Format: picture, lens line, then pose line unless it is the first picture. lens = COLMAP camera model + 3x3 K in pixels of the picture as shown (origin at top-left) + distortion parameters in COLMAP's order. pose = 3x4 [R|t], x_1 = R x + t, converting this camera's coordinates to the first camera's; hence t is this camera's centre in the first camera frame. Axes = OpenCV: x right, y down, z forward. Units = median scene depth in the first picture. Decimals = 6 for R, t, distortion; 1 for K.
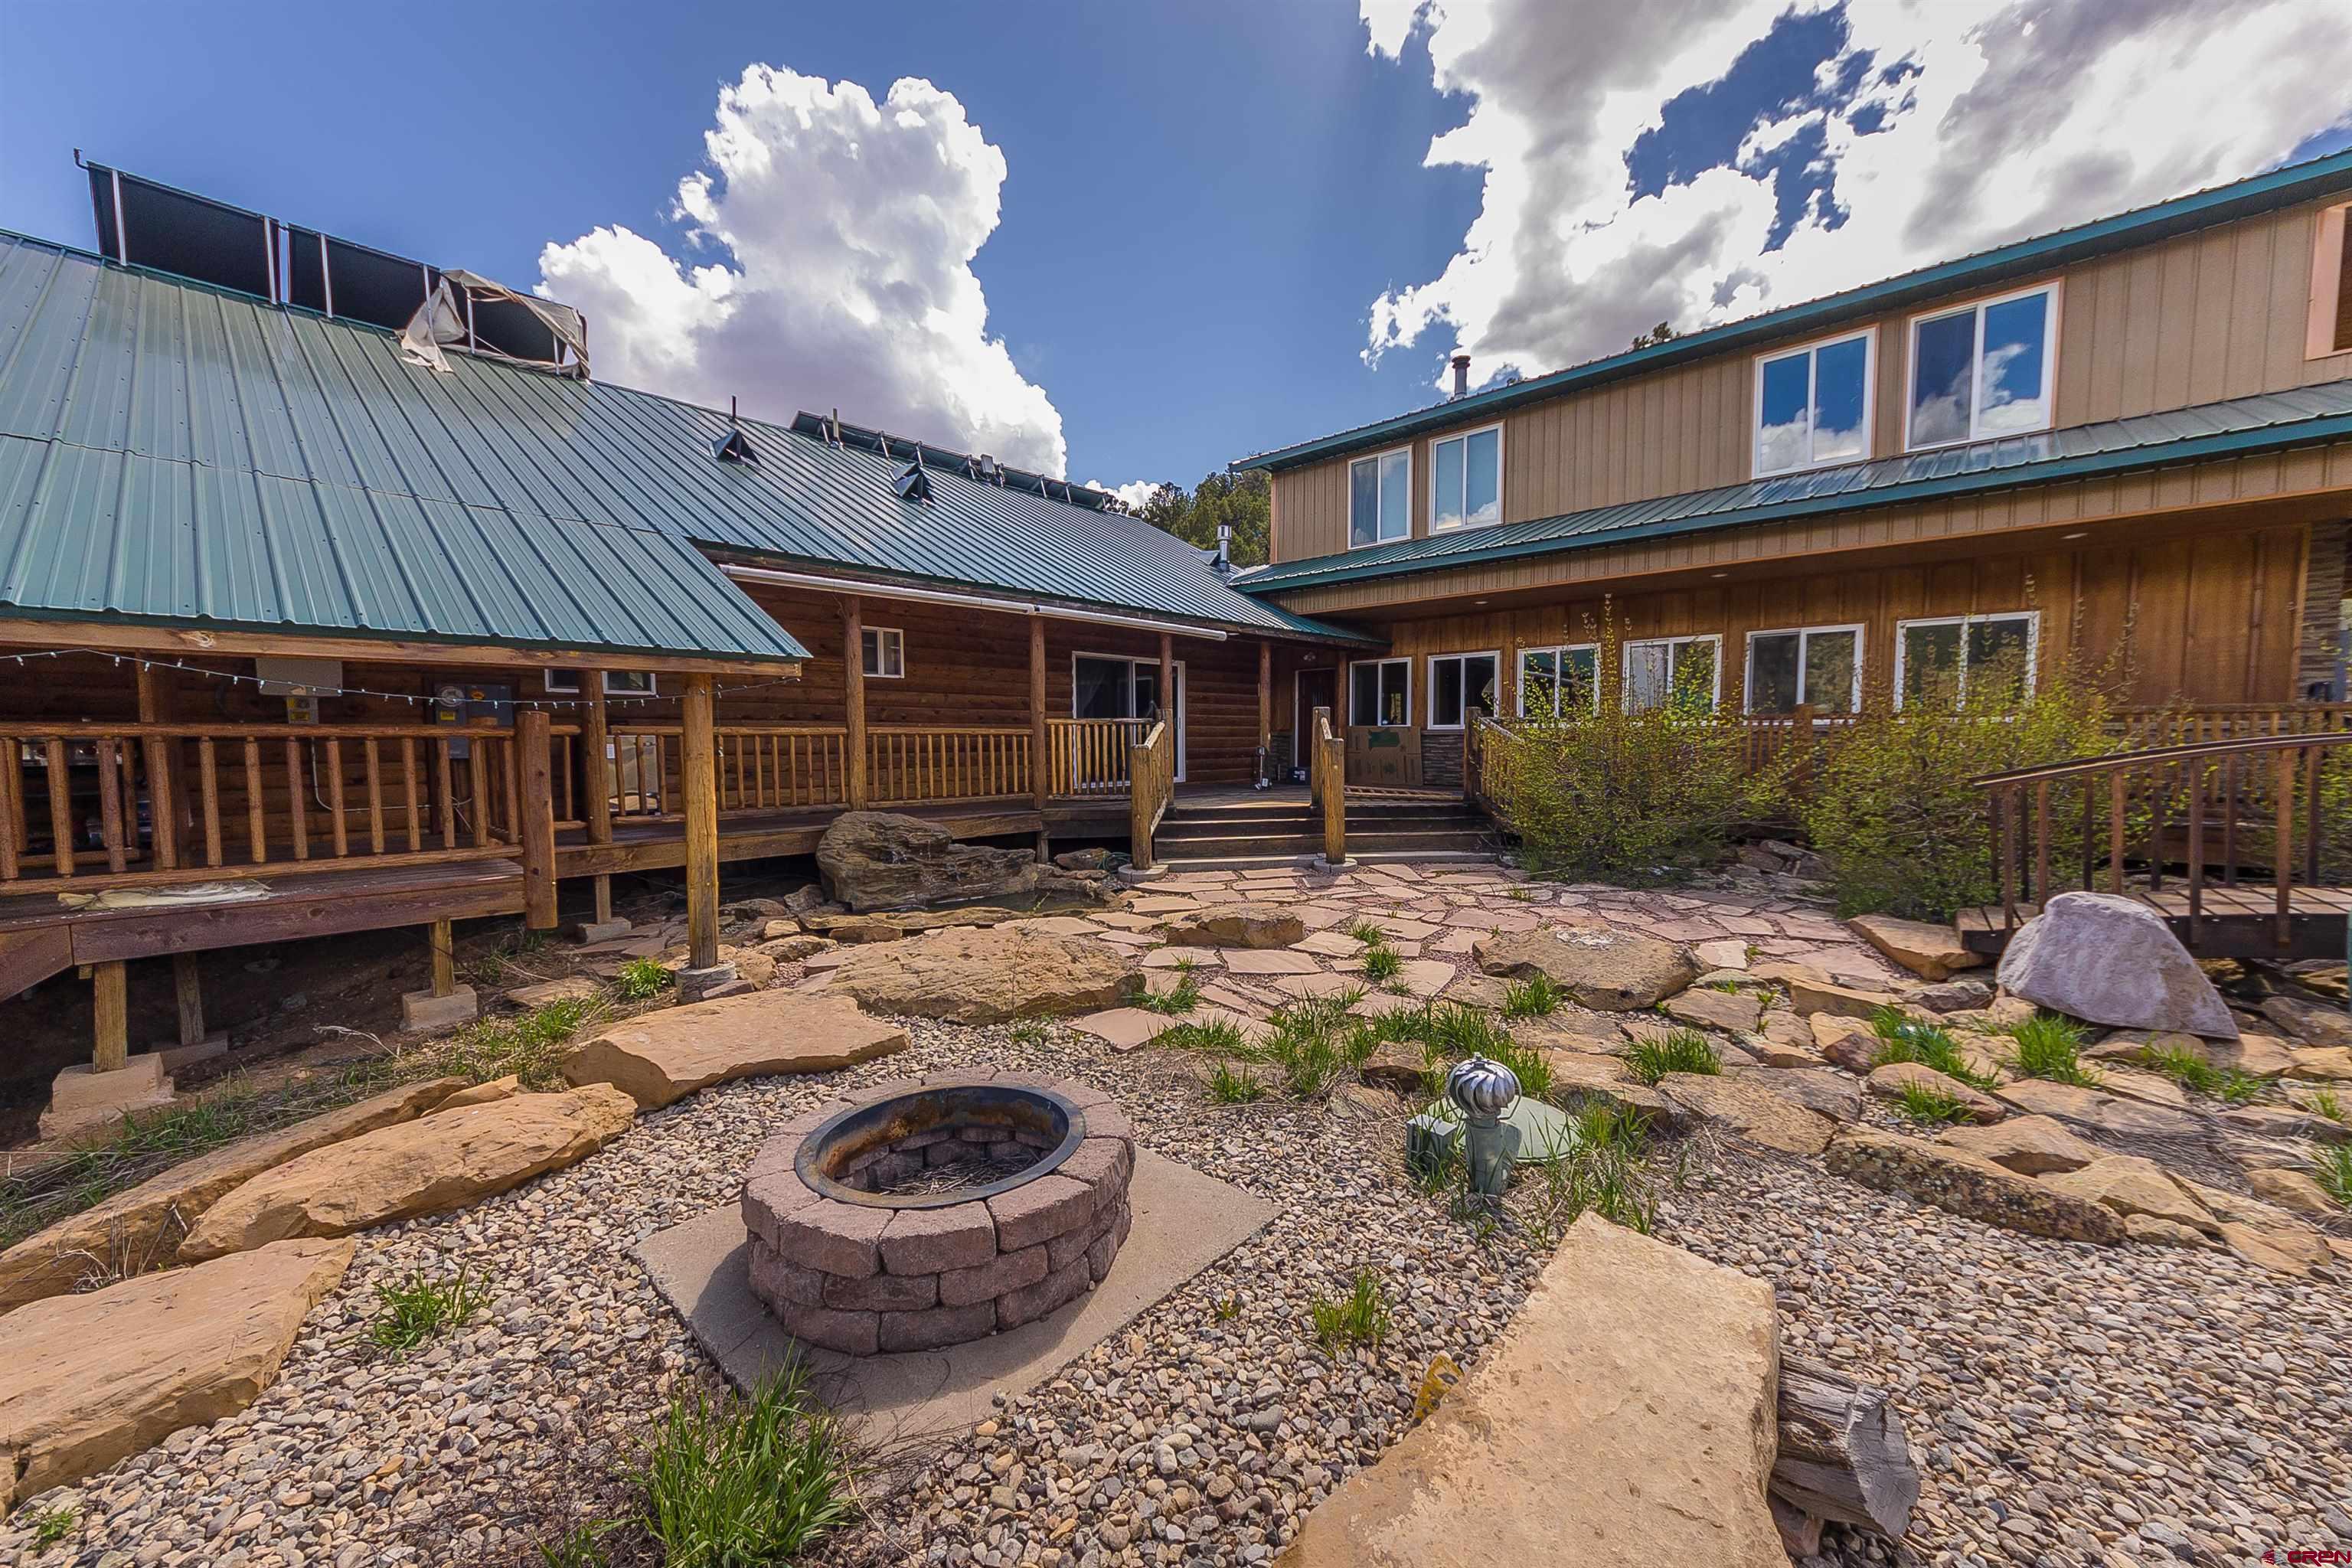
lens RADIAL K [[870.9, 0, 1177.8], [0, 870.9, 774.3], [0, 0, 1]] dist [-0.002320, 0.000008]
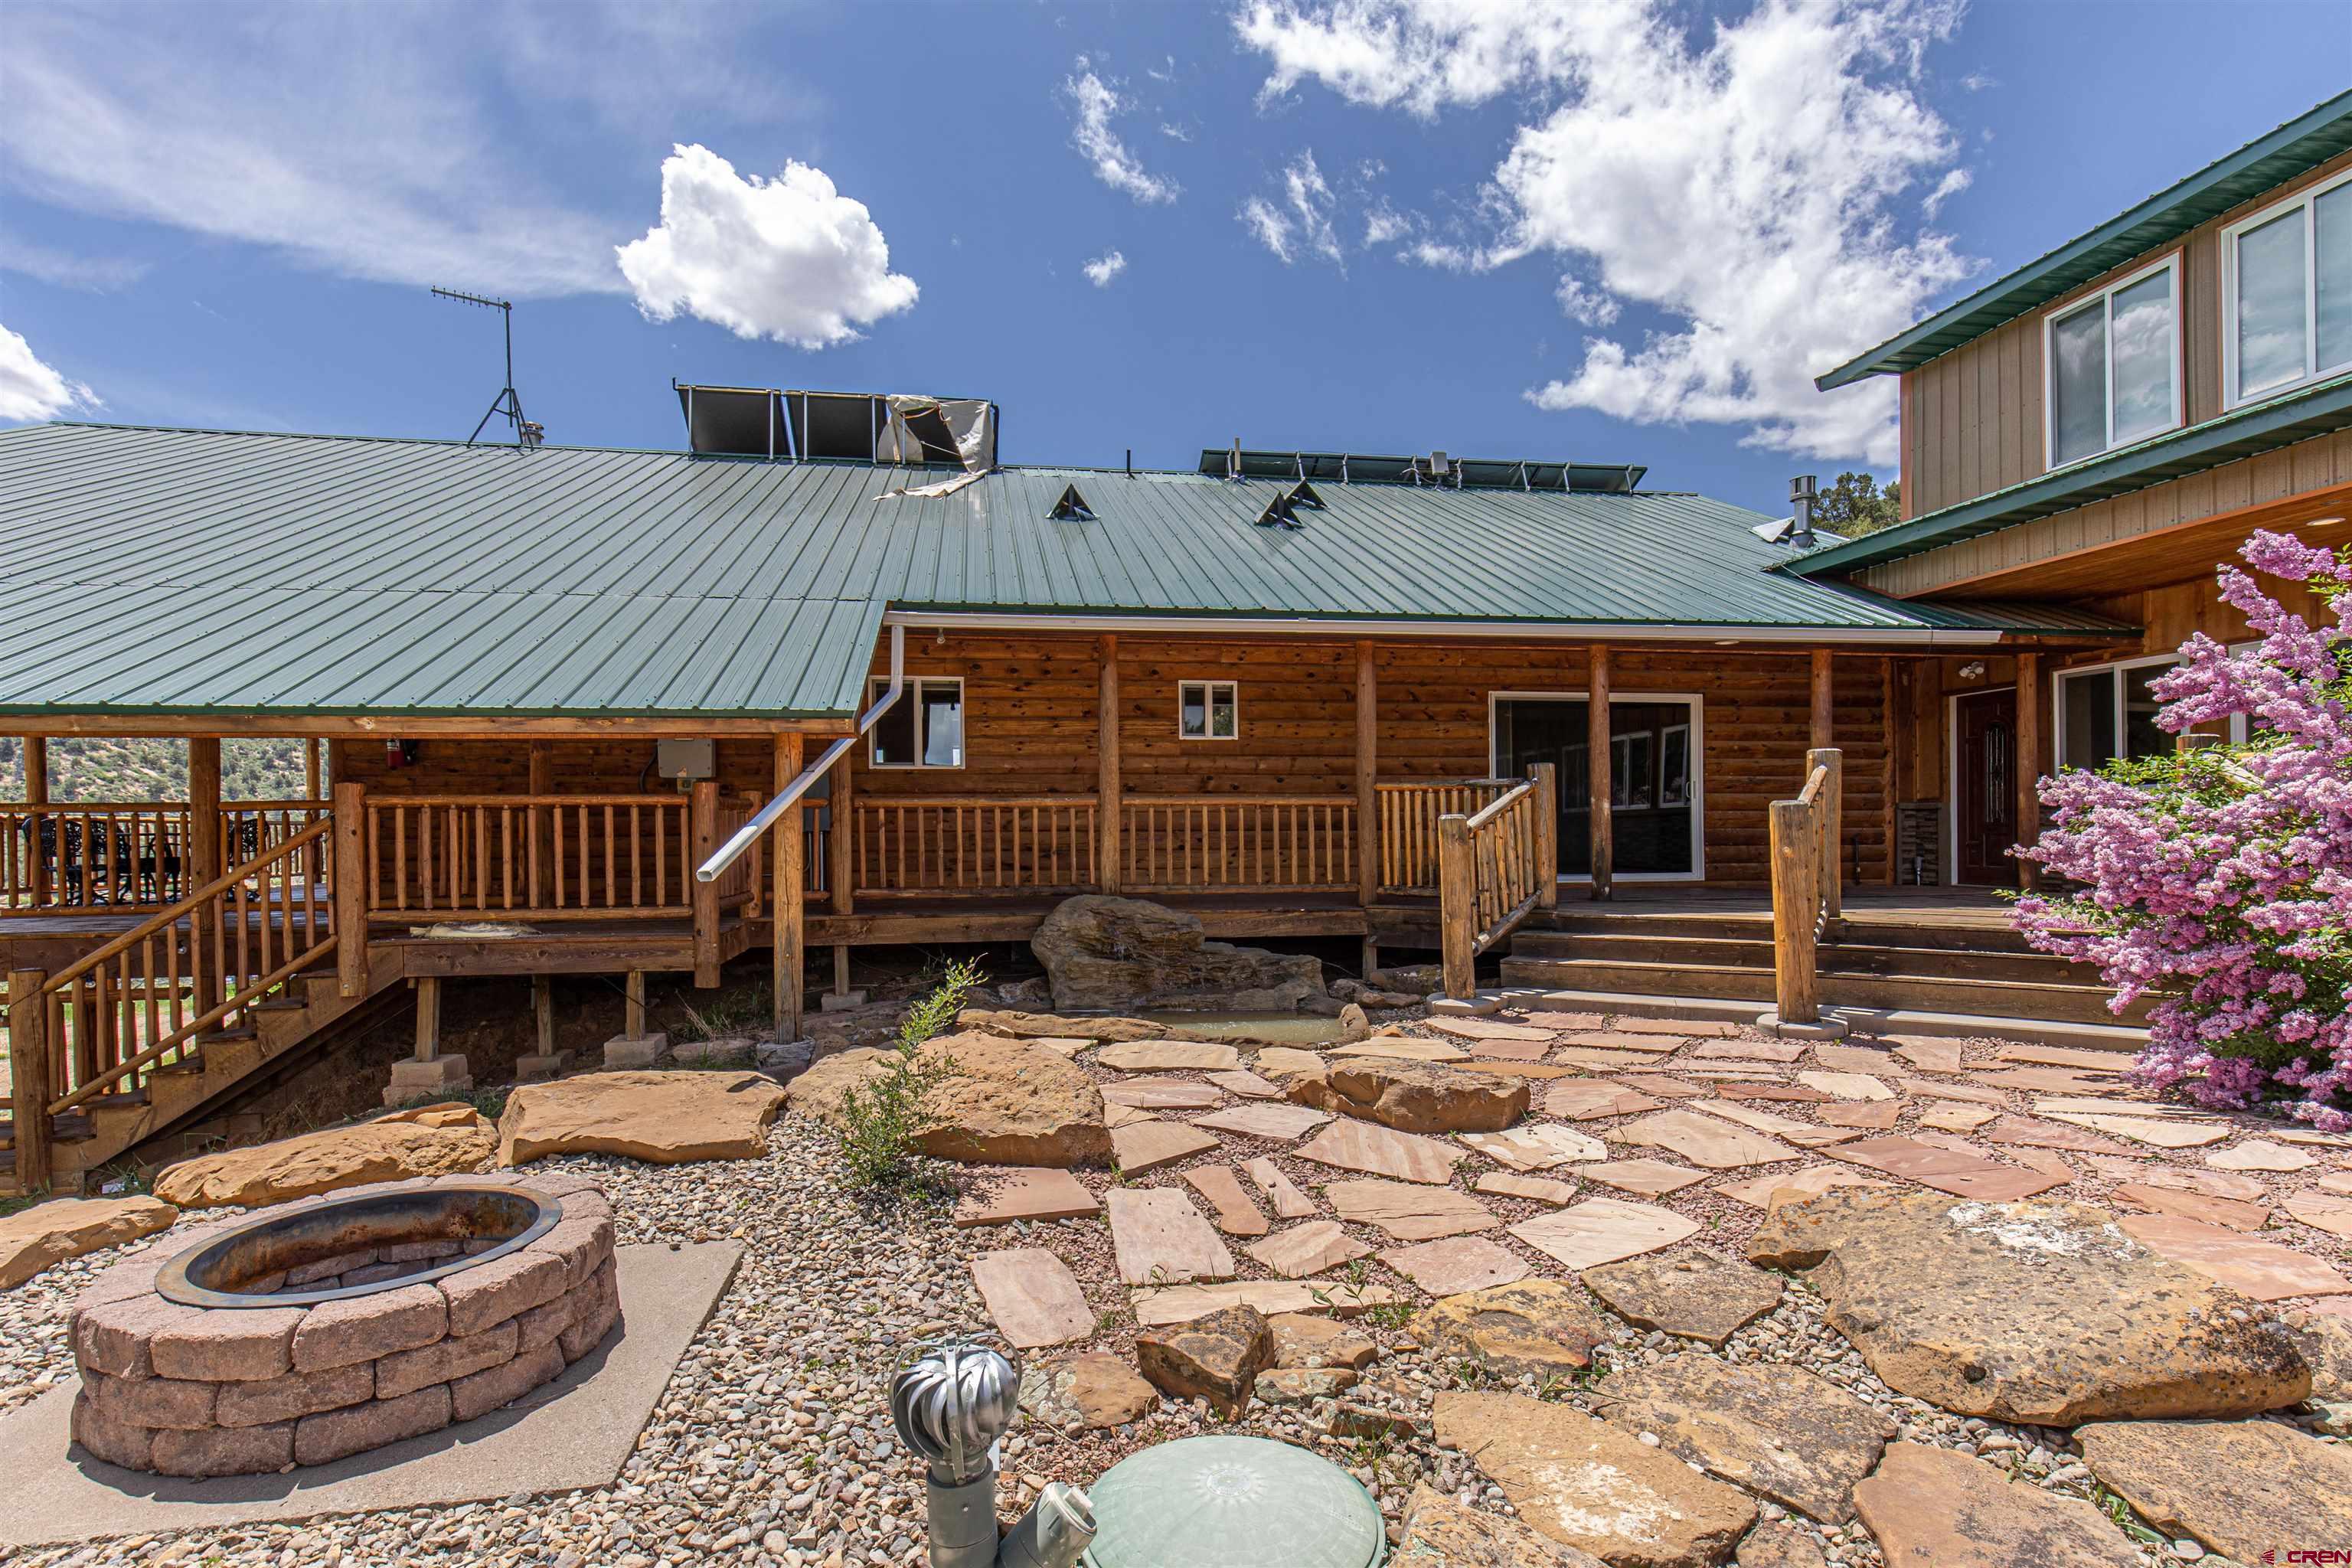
lens RADIAL K [[1083.3, 0, 1174.6], [0, 1083.3, 809.2], [0, 0, 1]] dist [0.001027, -0.000844]
pose [[0.776879, -0.017226, -0.629414, 0.348549], [-0.022150, 0.998259, -0.054661, 0.013859], [0.629260, 0.056406, 0.775145, 0.220832]]
